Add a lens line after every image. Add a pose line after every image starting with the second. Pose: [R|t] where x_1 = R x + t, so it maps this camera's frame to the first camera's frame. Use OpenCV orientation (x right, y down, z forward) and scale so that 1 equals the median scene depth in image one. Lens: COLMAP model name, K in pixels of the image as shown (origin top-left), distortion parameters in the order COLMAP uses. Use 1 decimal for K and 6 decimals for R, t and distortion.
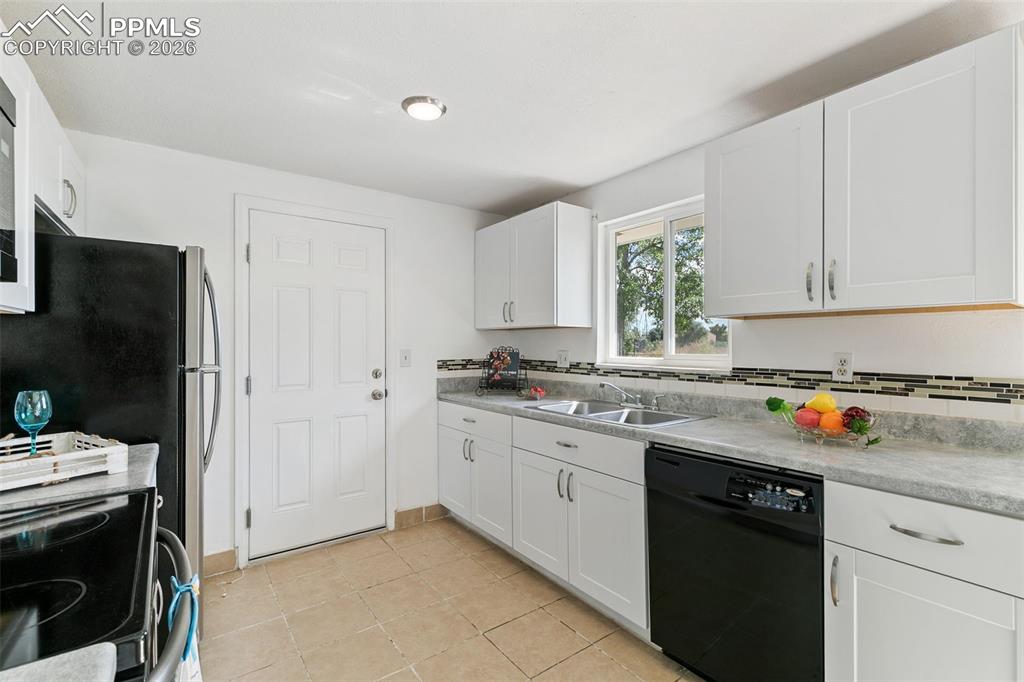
lens RADIAL K [[458.5, 0, 508.9], [0, 458.5, 345.4], [0, 0, 1]] dist [0.000541, -0.000152]
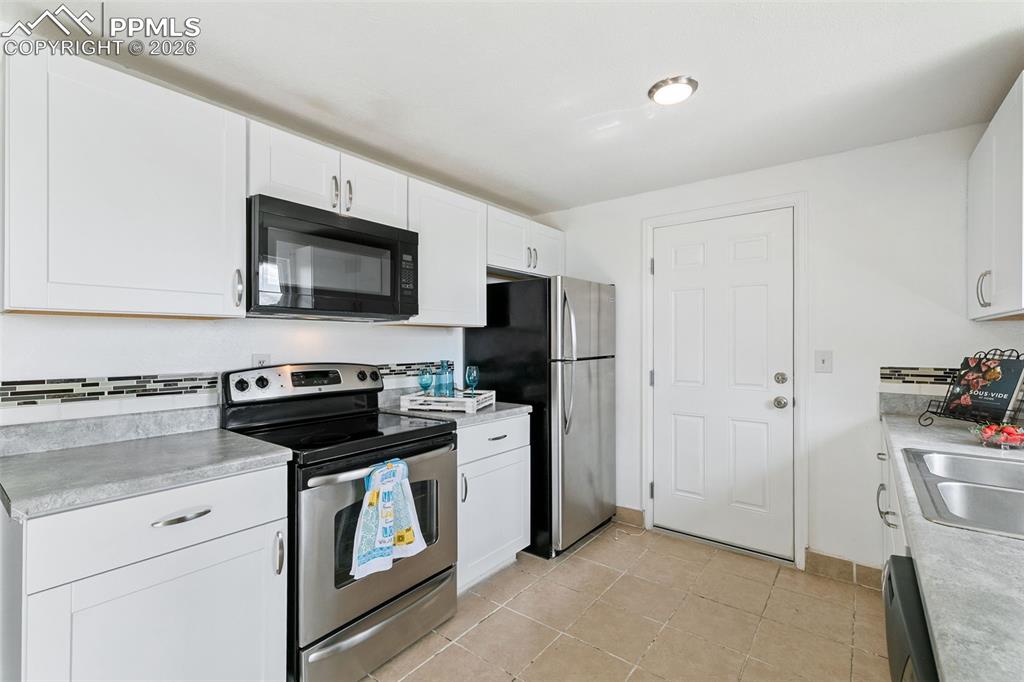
lens RADIAL K [[456.1, 0, 508.0], [0, 456.1, 342.8], [0, 0, 1]] dist [0.001714, 0.000258]
pose [[0.271568, 0.004315, -0.962409, 0.467649], [-0.004948, 0.999983, 0.003087, -0.005317], [0.962406, 0.003924, 0.271585, 0.322455]]
